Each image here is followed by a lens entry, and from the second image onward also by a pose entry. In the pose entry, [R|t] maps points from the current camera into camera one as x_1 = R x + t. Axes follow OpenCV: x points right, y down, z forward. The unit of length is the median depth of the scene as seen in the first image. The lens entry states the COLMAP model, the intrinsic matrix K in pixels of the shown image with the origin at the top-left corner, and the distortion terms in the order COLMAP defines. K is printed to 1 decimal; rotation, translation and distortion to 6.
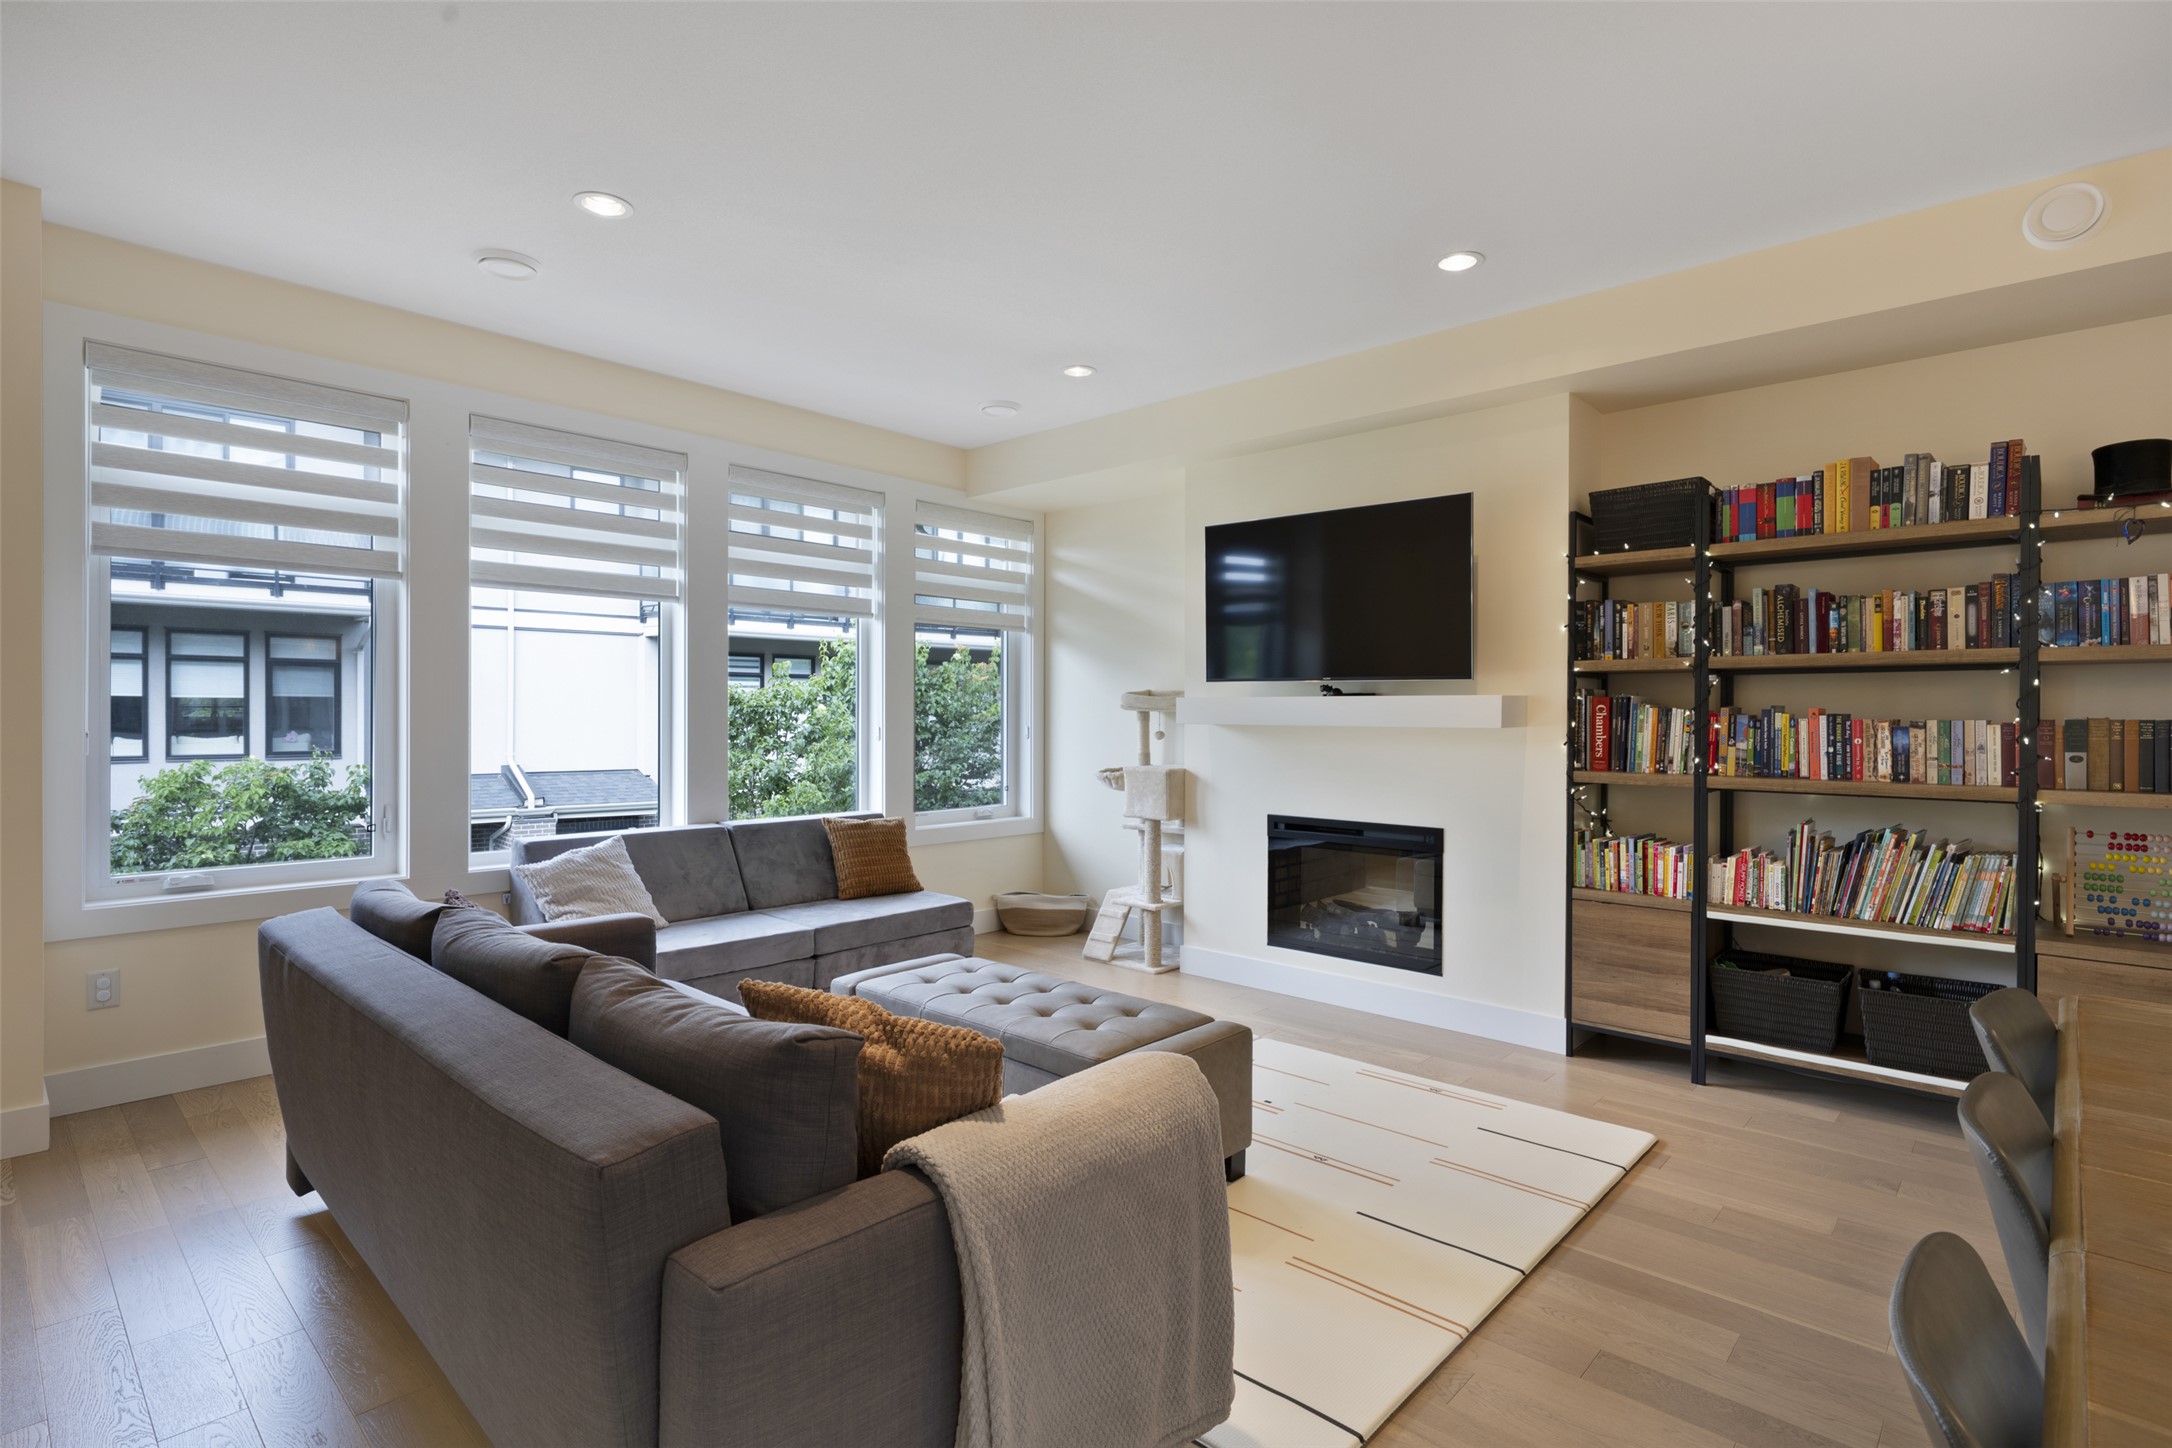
lens RADIAL K [[1081.8, 0, 1086.0], [0, 1081.8, 724.0], [0, 0, 1]] dist [0.000623, -0.000431]
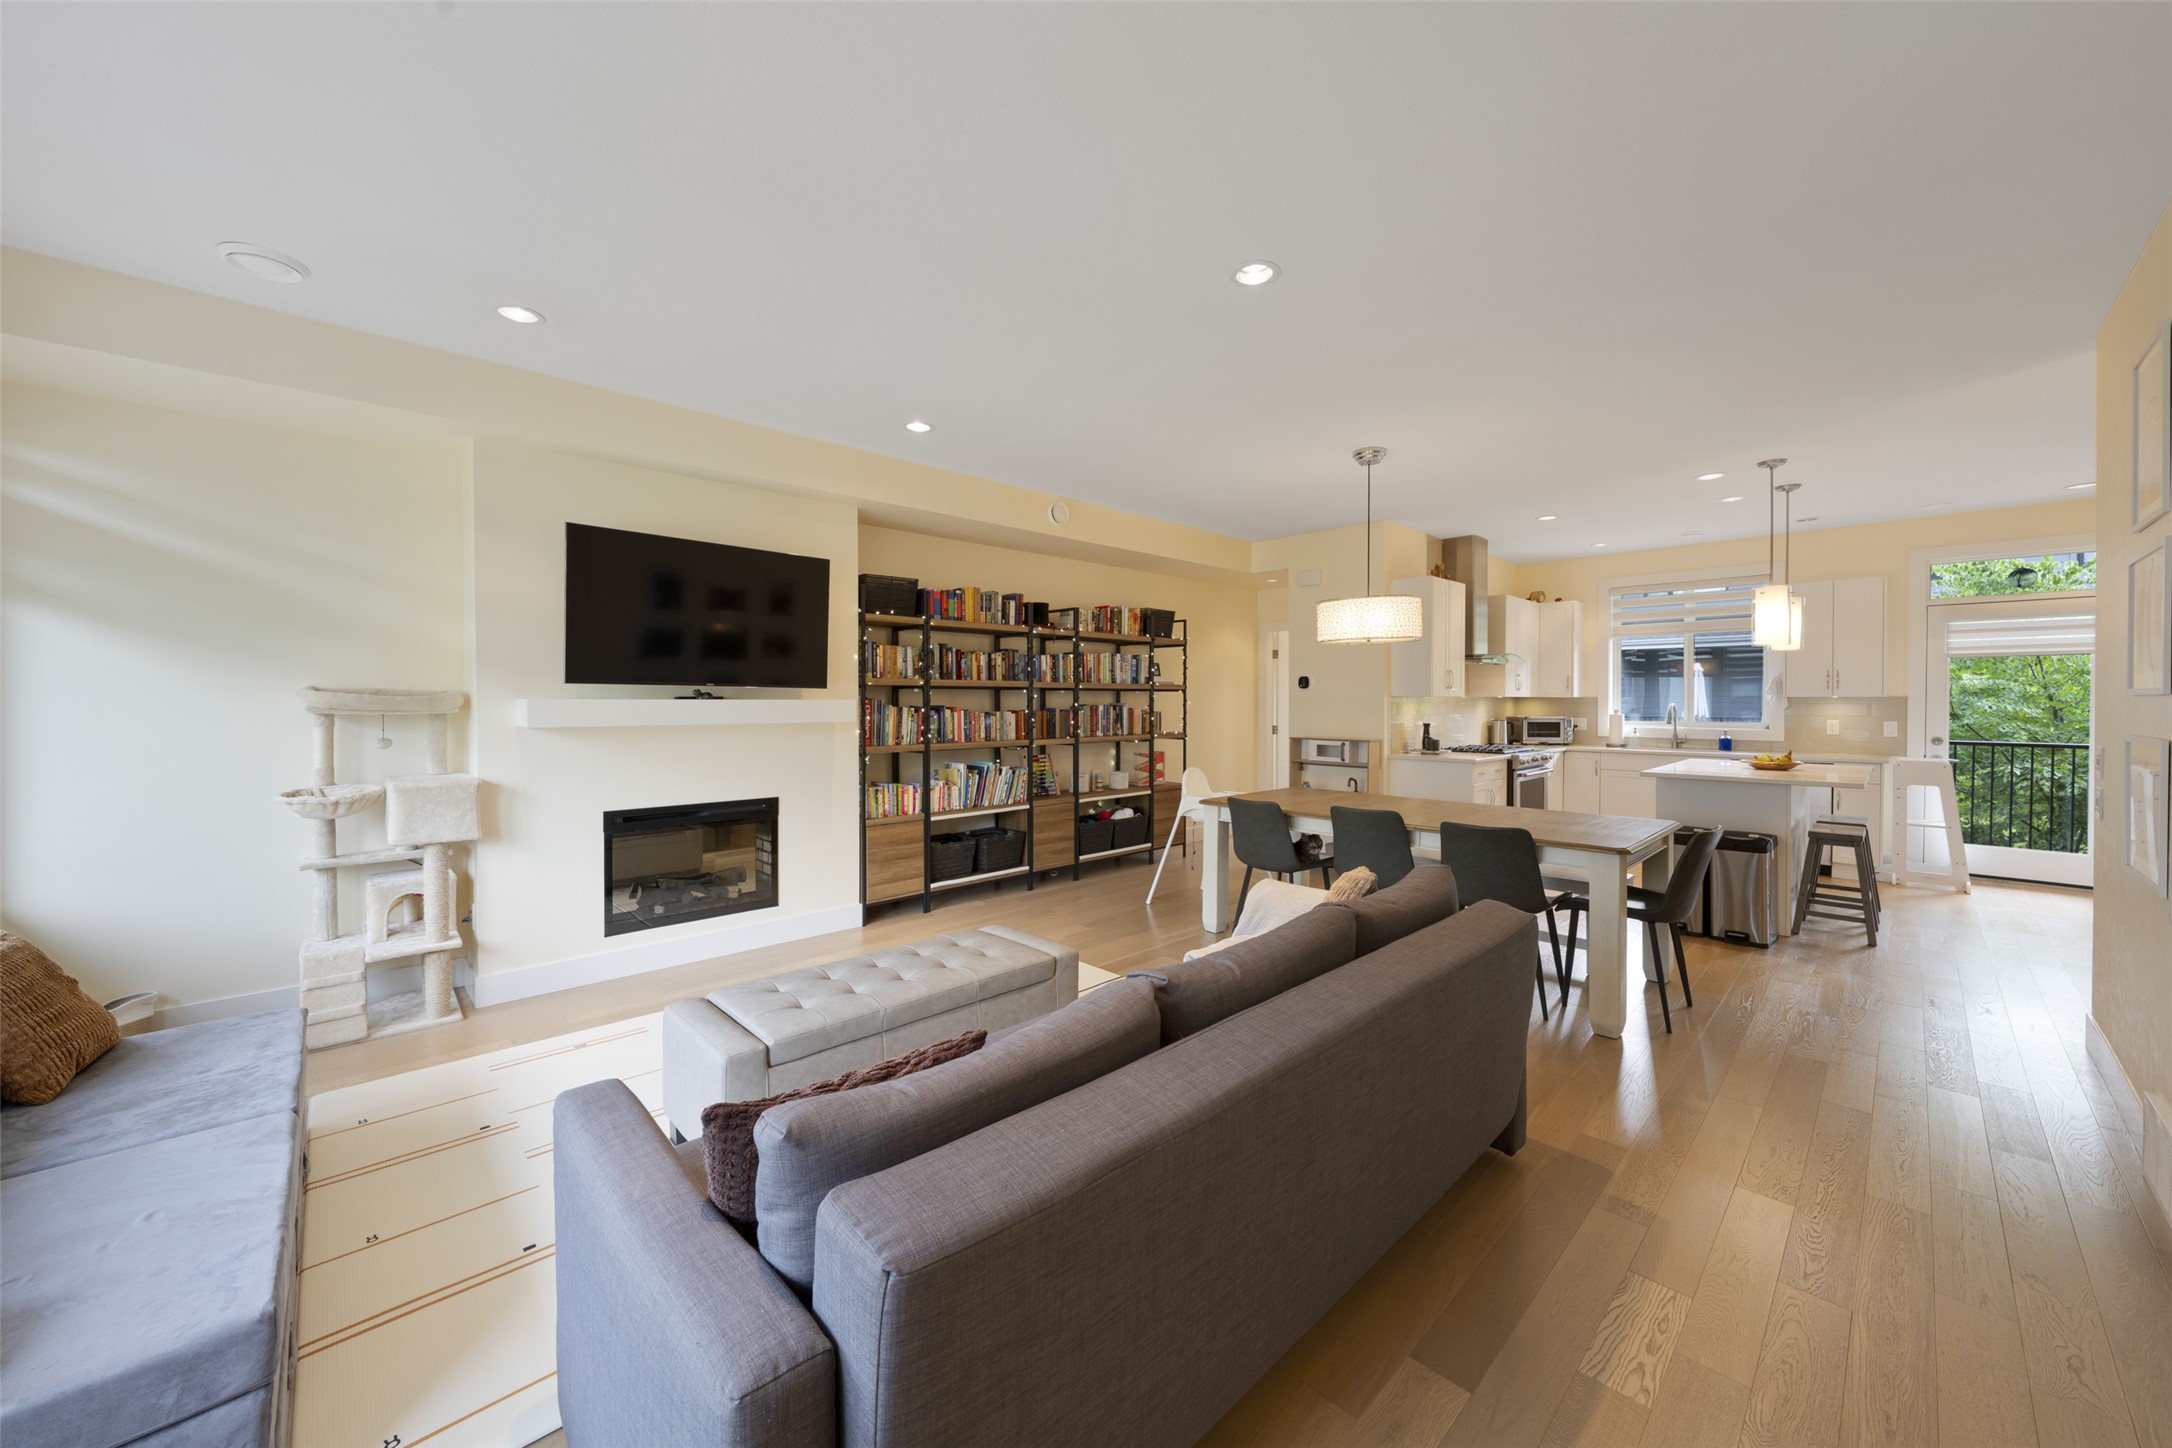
lens RADIAL K [[780.4, 0, 1044.6], [0, 780.4, 718.3], [0, 0, 1]] dist [0.000130, 0.000028]
pose [[0.086188, -0.025995, 0.995940, -0.669212], [0.013229, 0.999601, 0.024945, -0.024309], [-0.996191, 0.011025, 0.086497, 0.632669]]
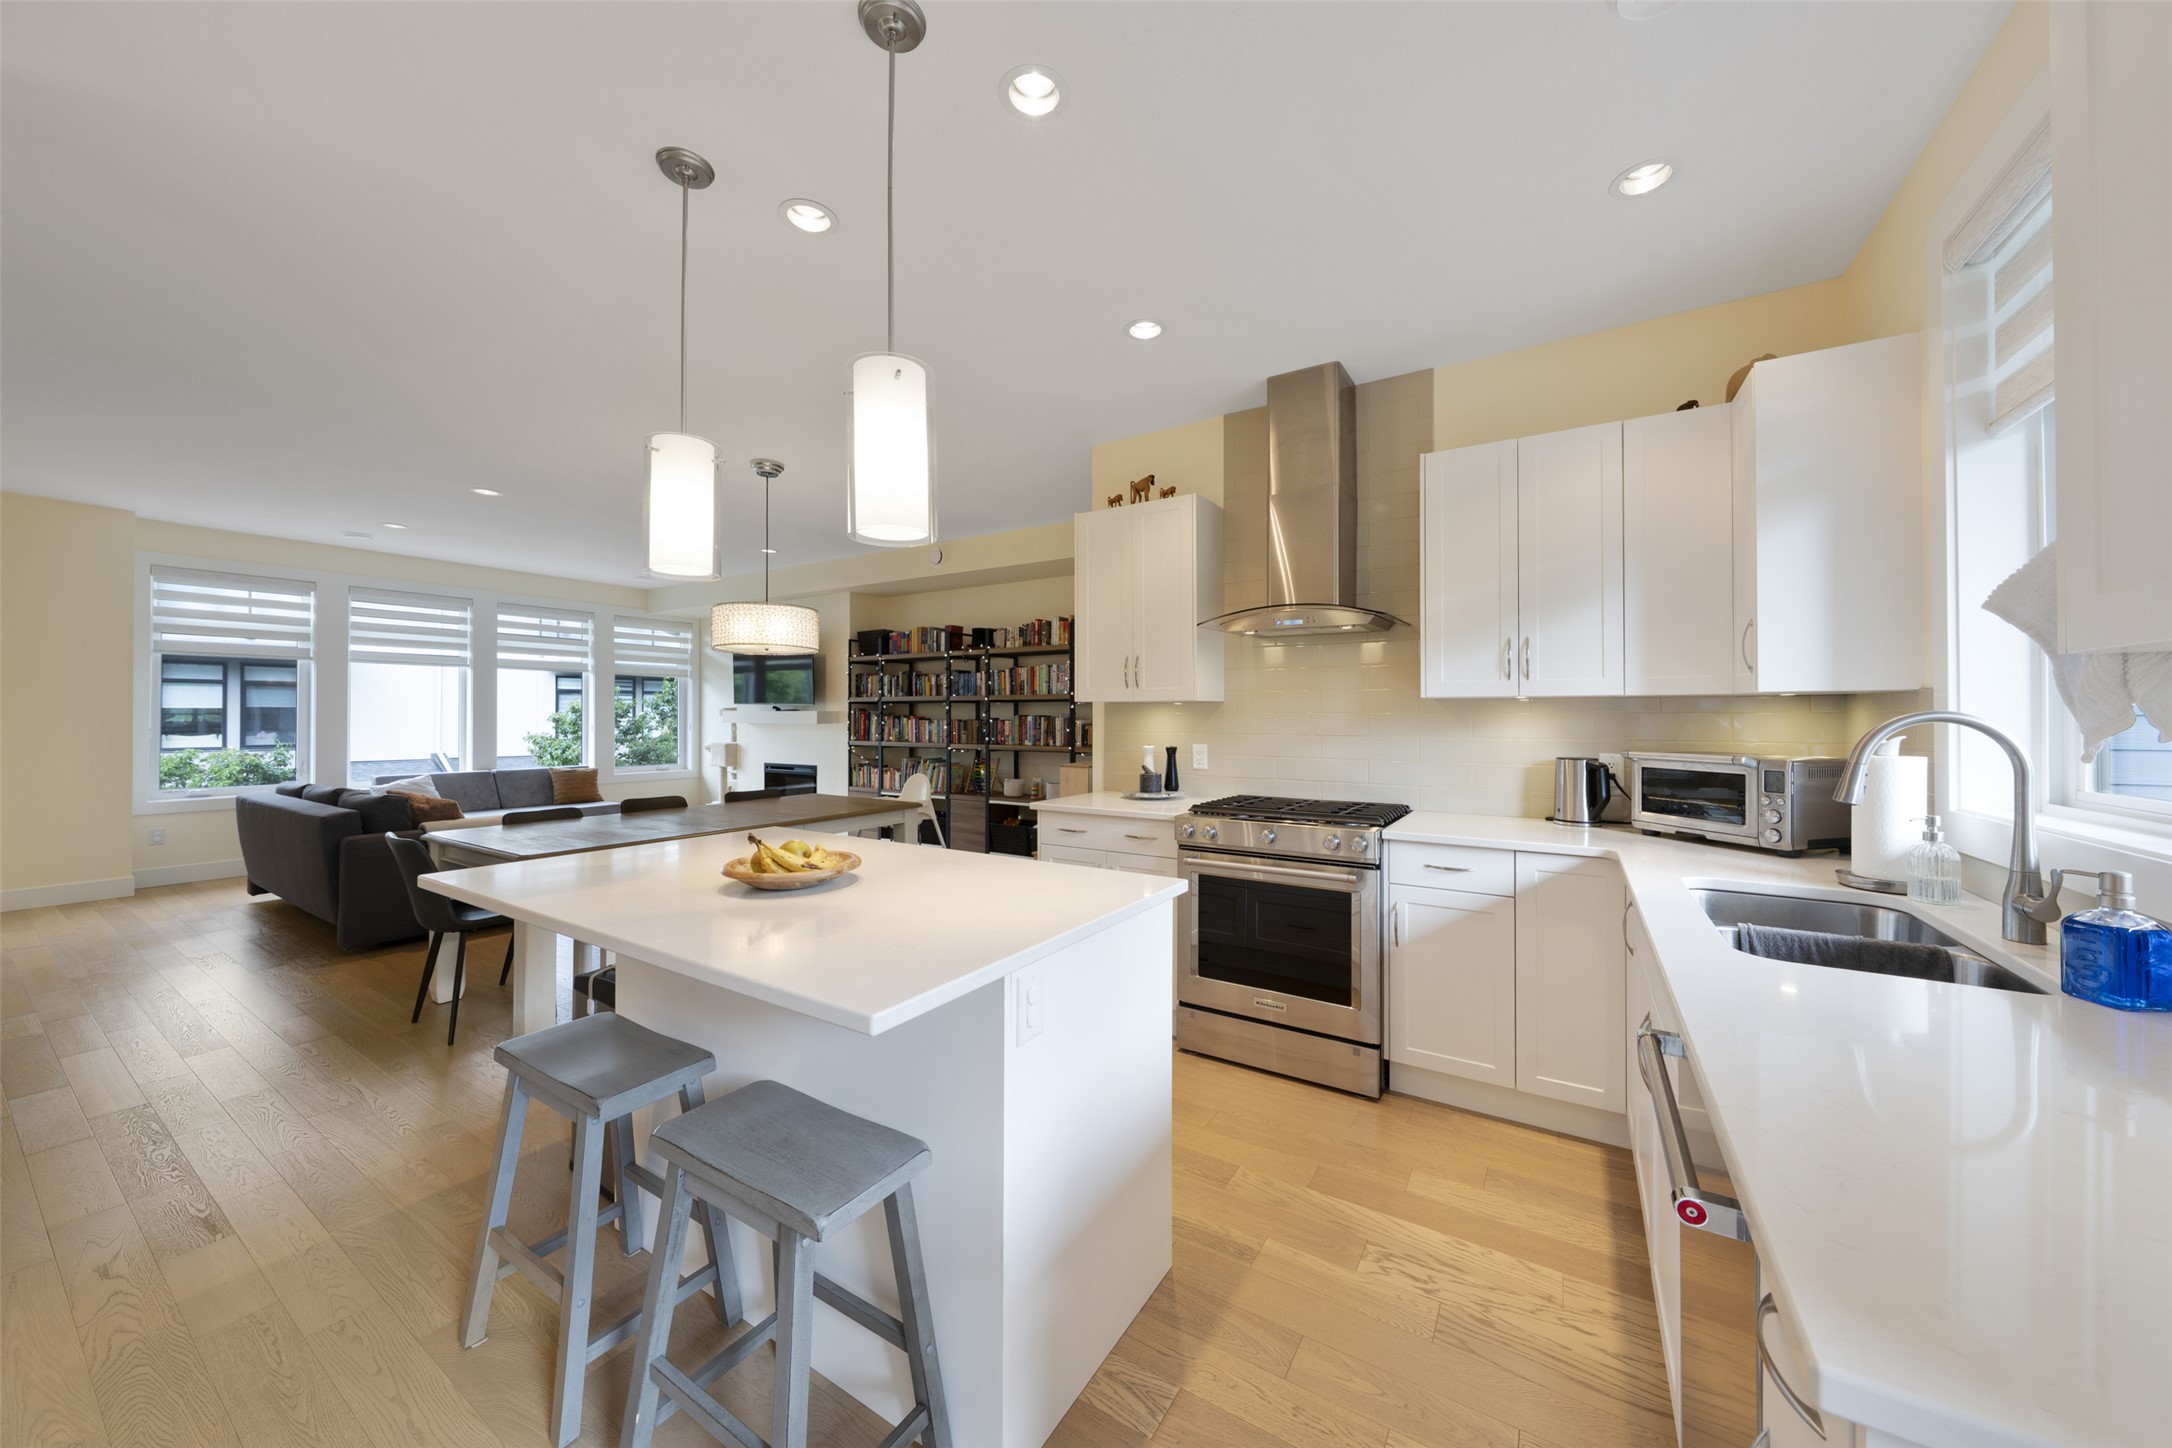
lens RADIAL K [[770.4, 0, 1093.3], [0, 770.4, 716.6], [0, 0, 1]] dist [0.000203, 0.000028]
pose [[0.982476, -0.002353, 0.186376, 0.670972], [0.004108, 0.999951, -0.009032, 0.005293], [-0.186345, 0.009639, 0.982437, -0.885820]]
